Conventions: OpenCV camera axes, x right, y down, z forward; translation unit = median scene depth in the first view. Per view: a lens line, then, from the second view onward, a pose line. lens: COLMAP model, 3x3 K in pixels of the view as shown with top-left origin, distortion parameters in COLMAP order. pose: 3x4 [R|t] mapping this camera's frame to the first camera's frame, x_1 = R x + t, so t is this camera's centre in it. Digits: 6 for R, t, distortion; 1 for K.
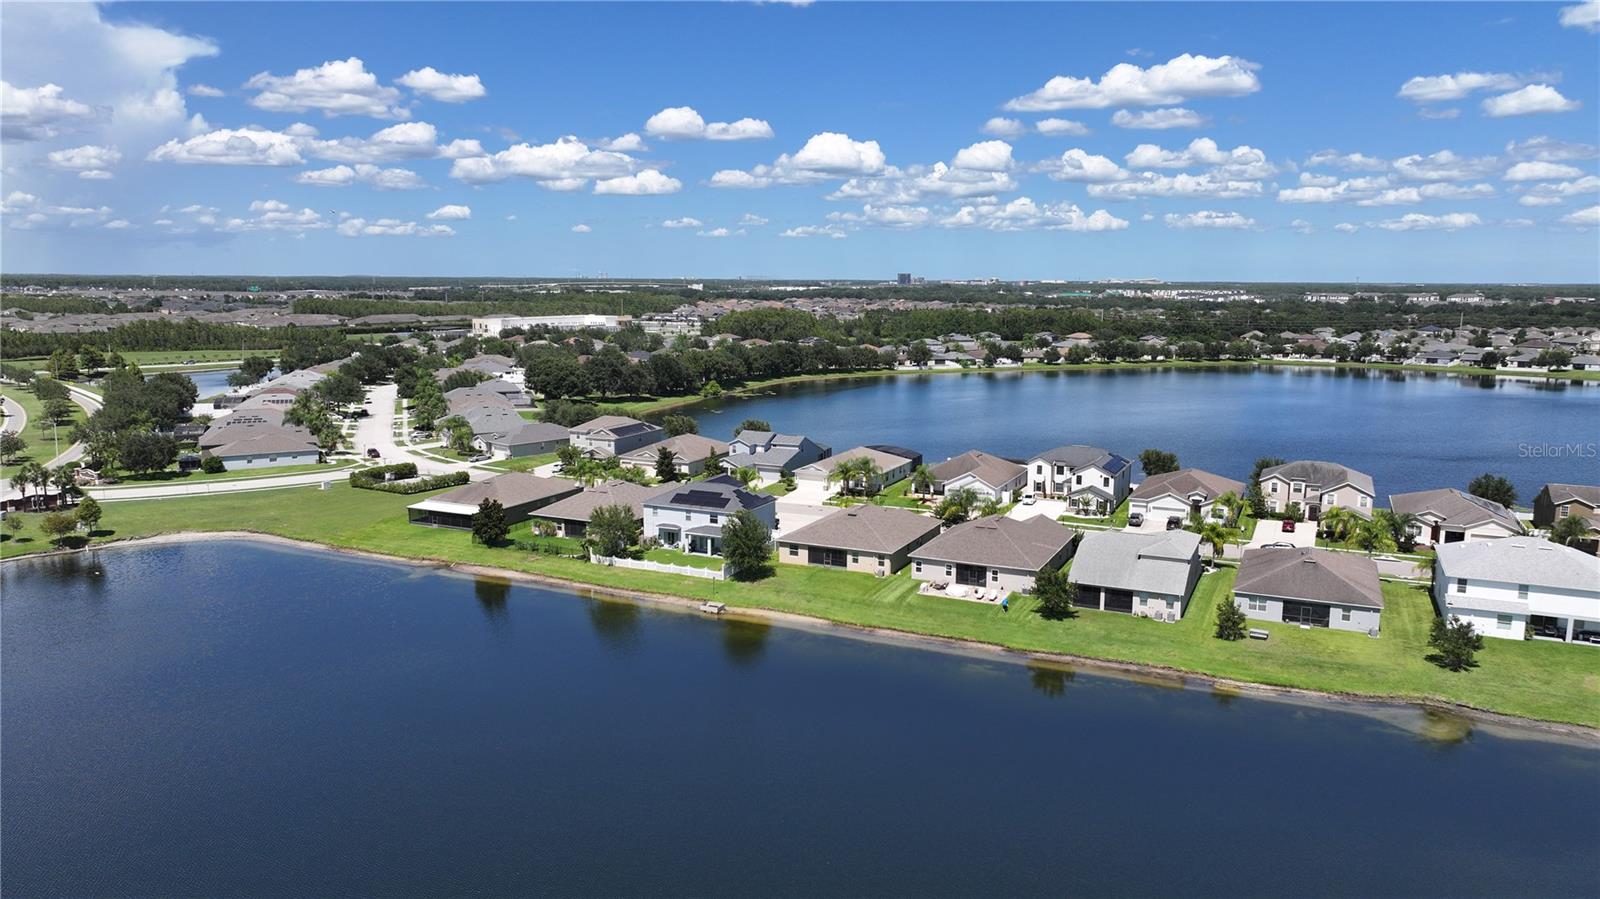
lens RADIAL K [[1121.7, 0, 800.0], [0, 1121.7, 449.5], [0, 0, 1]] dist [-0.001439, 0.004349]
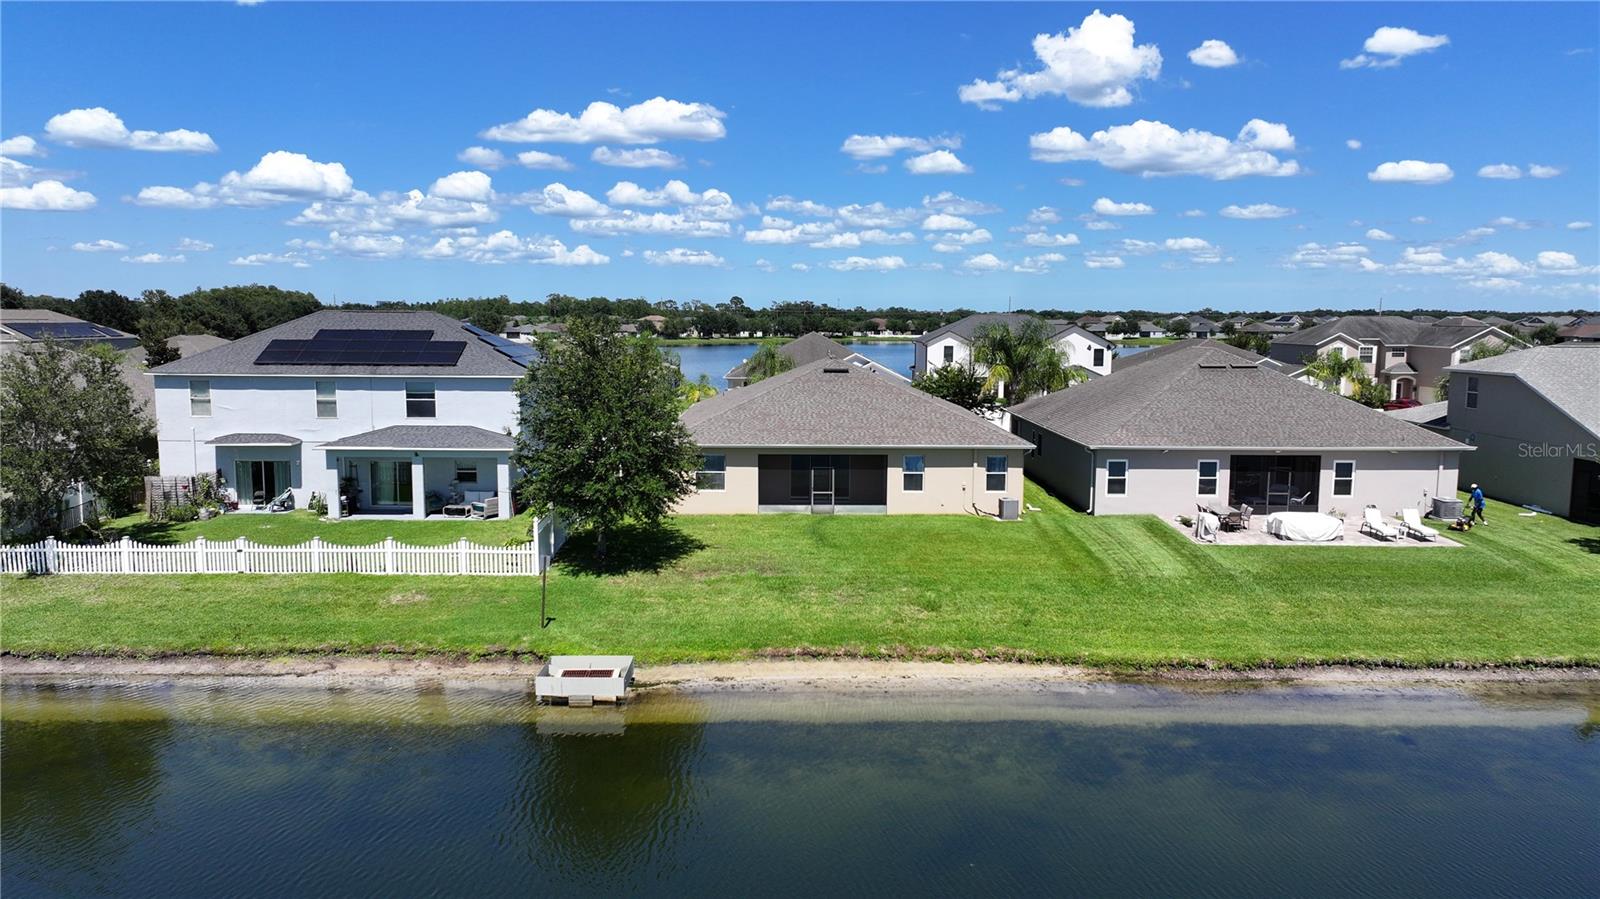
lens RADIAL K [[1124.1, 0, 829.4], [0, 1124.1, 422.4], [0, 0, 1]] dist [-0.005442, 0.004643]
pose [[0.892373, -0.039499, 0.449567, -0.121380], [0.062488, 0.997382, -0.036406, 0.089621], [-0.446951, 0.060580, 0.892505, 0.691324]]
